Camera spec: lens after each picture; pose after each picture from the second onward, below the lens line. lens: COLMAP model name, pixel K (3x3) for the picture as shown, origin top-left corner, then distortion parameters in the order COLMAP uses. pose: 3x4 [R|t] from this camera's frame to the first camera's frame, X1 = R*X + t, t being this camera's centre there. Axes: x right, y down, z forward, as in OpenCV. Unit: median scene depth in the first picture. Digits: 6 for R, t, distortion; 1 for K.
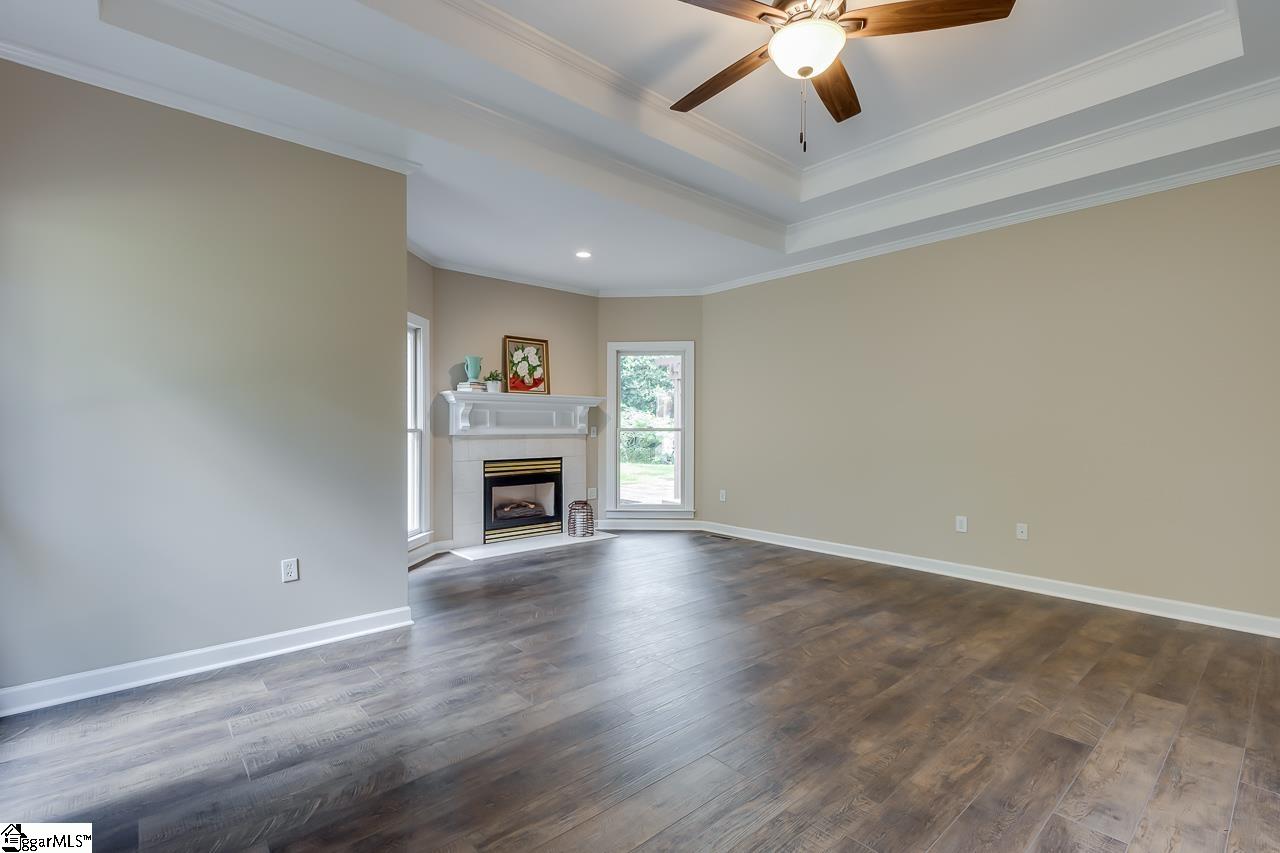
lens RADIAL K [[580.0, 0, 686.8], [0, 580.0, 419.8], [0, 0, 1]] dist [0.006238, -0.000387]
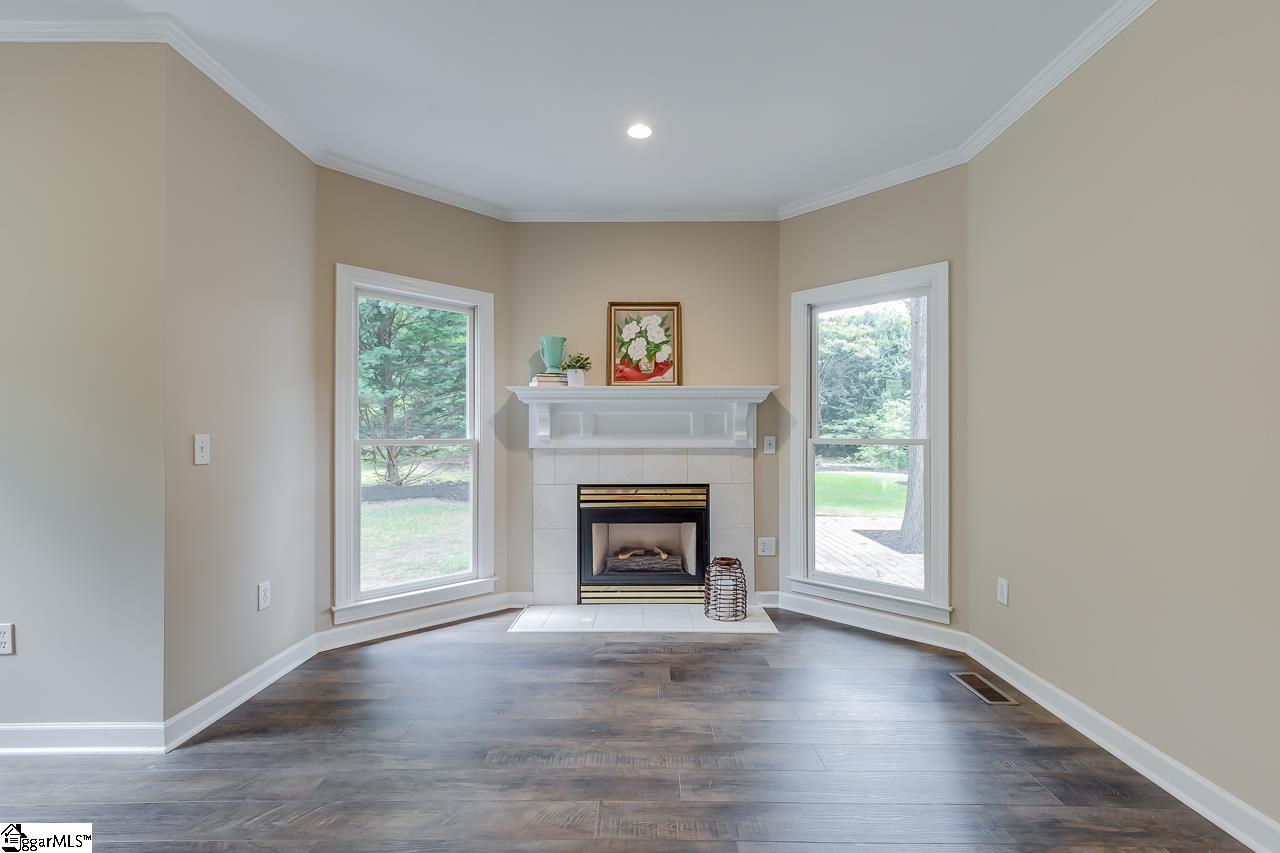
lens RADIAL K [[597.7, 0, 639.6], [0, 597.7, 432.4], [0, 0, 1]] dist [0.003908, -0.000051]
pose [[0.716222, -0.004670, -0.697857, 0.229279], [0.009892, 0.999945, 0.003461, 0.005987], [0.697803, -0.009382, 0.716229, 0.592314]]
